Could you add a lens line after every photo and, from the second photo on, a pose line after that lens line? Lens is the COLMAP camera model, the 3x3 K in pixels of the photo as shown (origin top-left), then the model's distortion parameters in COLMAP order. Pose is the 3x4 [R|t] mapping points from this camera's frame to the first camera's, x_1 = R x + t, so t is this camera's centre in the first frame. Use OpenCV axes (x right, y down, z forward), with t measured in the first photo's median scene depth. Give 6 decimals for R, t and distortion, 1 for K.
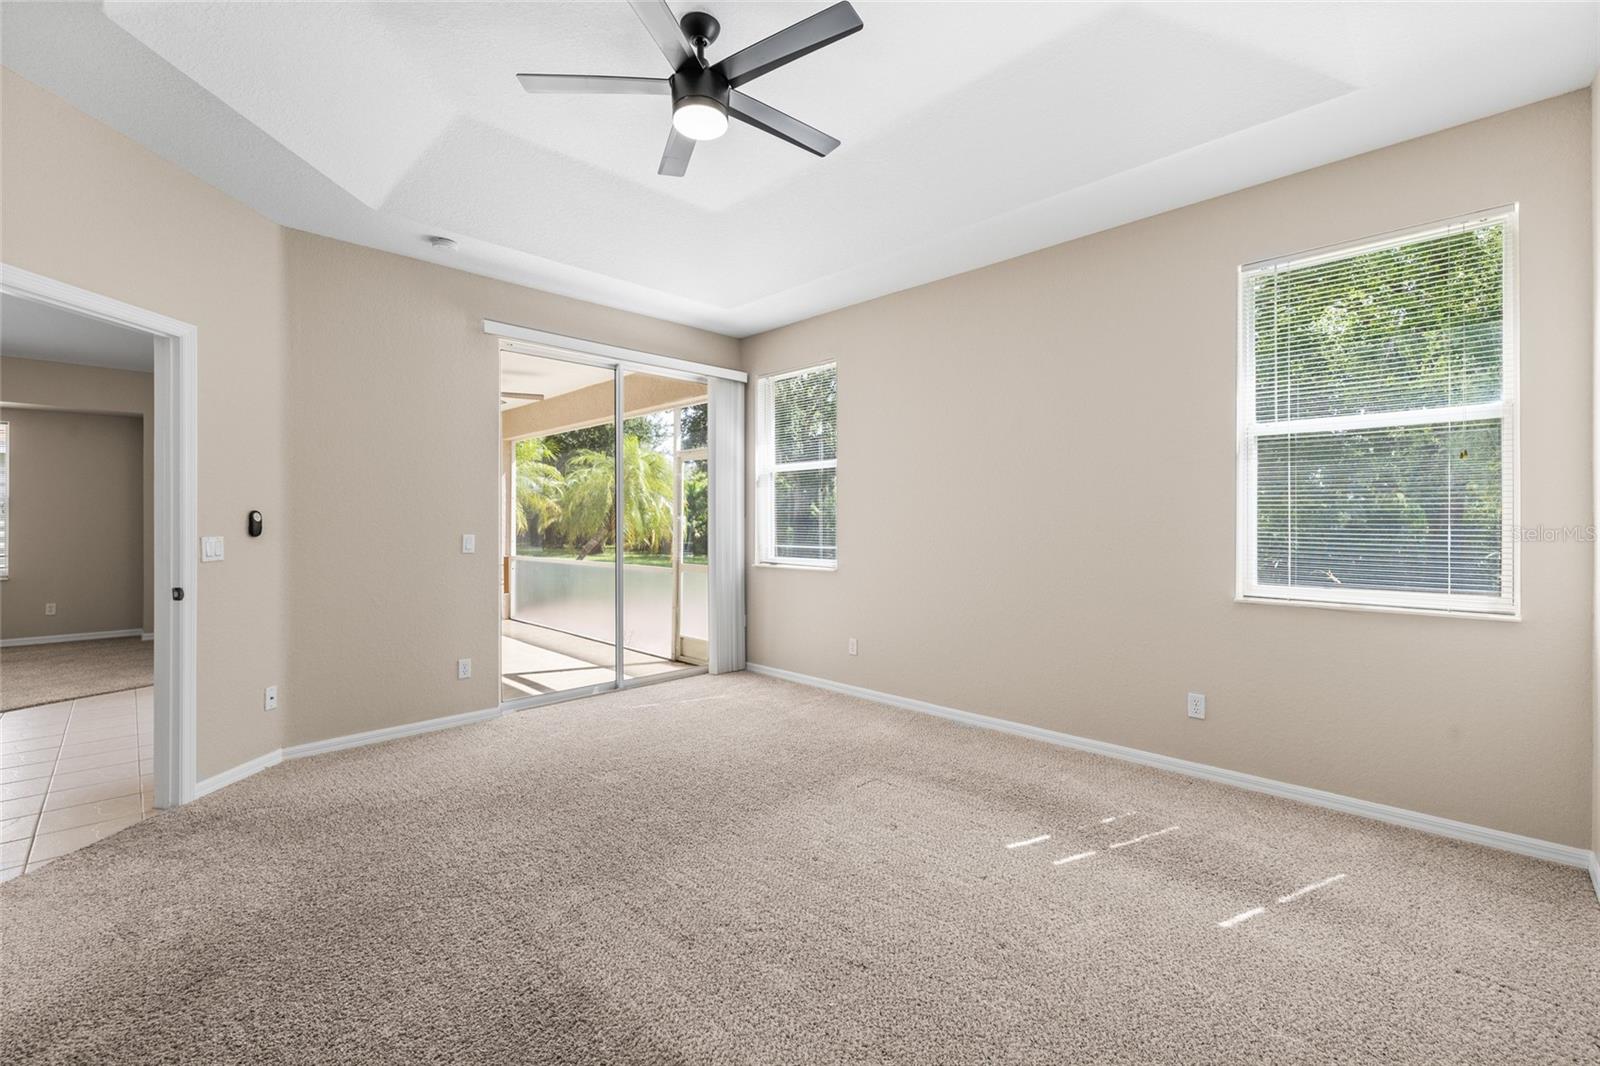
lens RADIAL K [[676.2, 0, 780.0], [0, 676.2, 520.2], [0, 0, 1]] dist [0.011421, 0.000082]
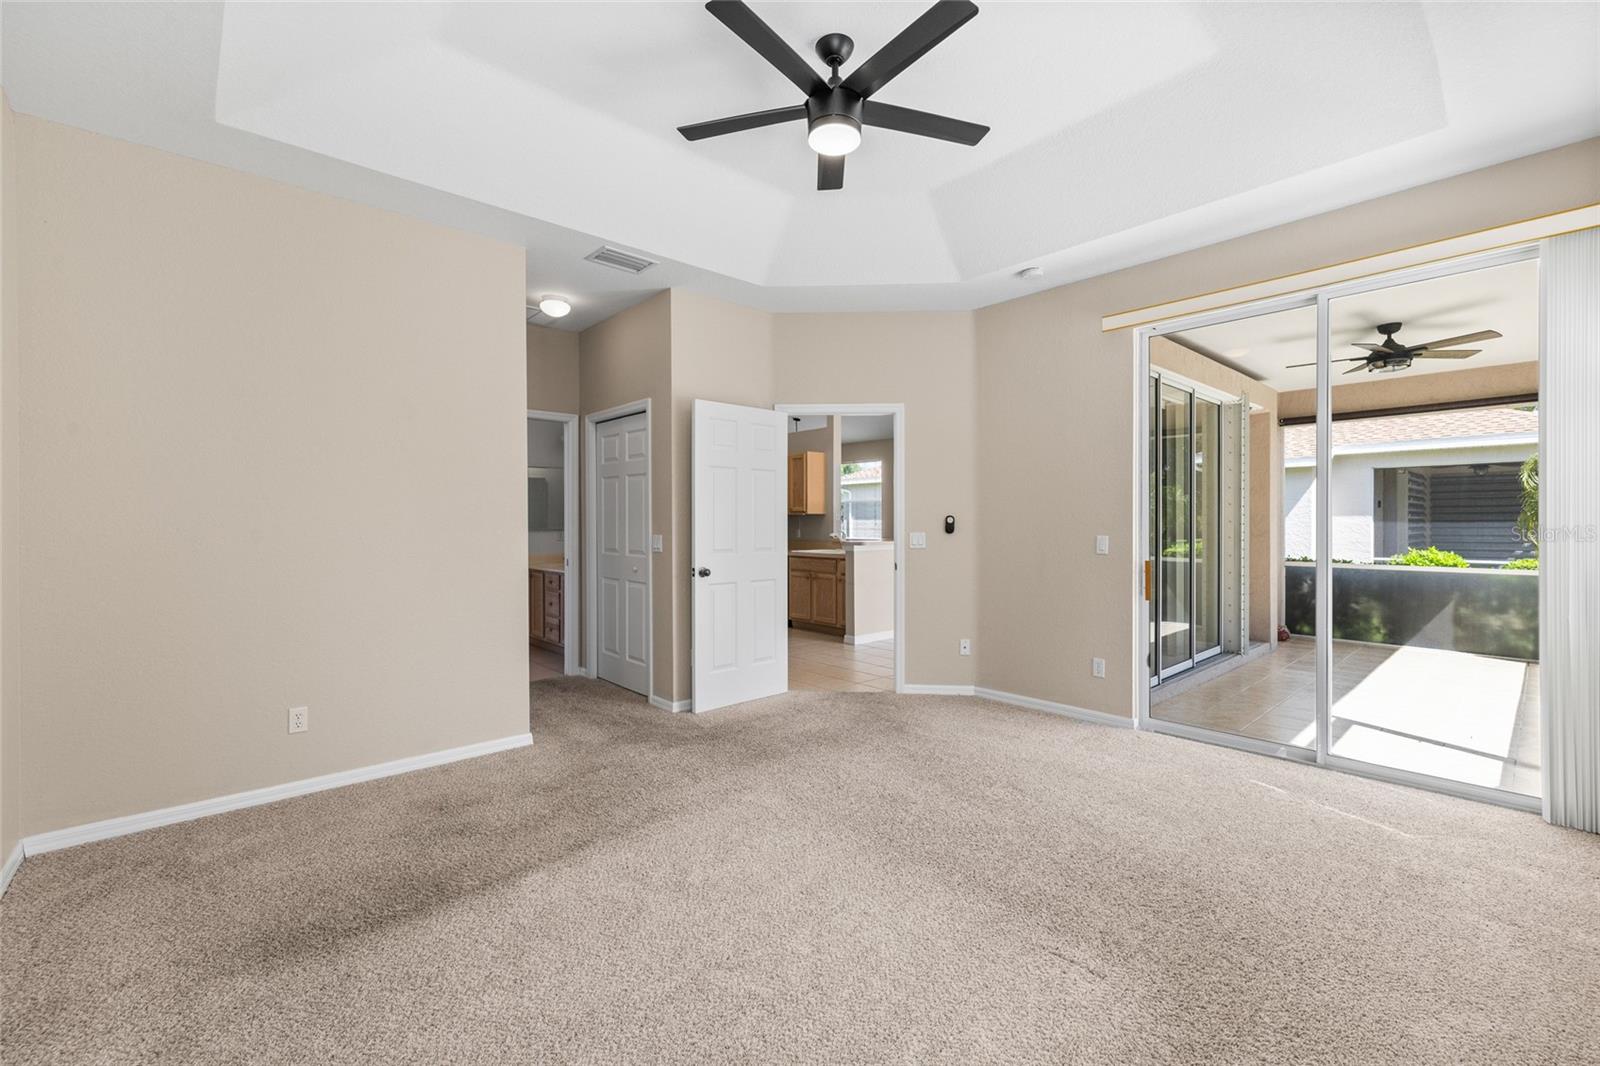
lens RADIAL K [[674.7, 0, 802.7], [0, 674.7, 526.9], [0, 0, 1]] dist [0.001170, 0.000568]
pose [[-0.026953, 0.010615, -0.999580, 0.535571], [0.007419, 0.999918, 0.010419, -0.005825], [0.999609, -0.007135, -0.027029, 0.564108]]
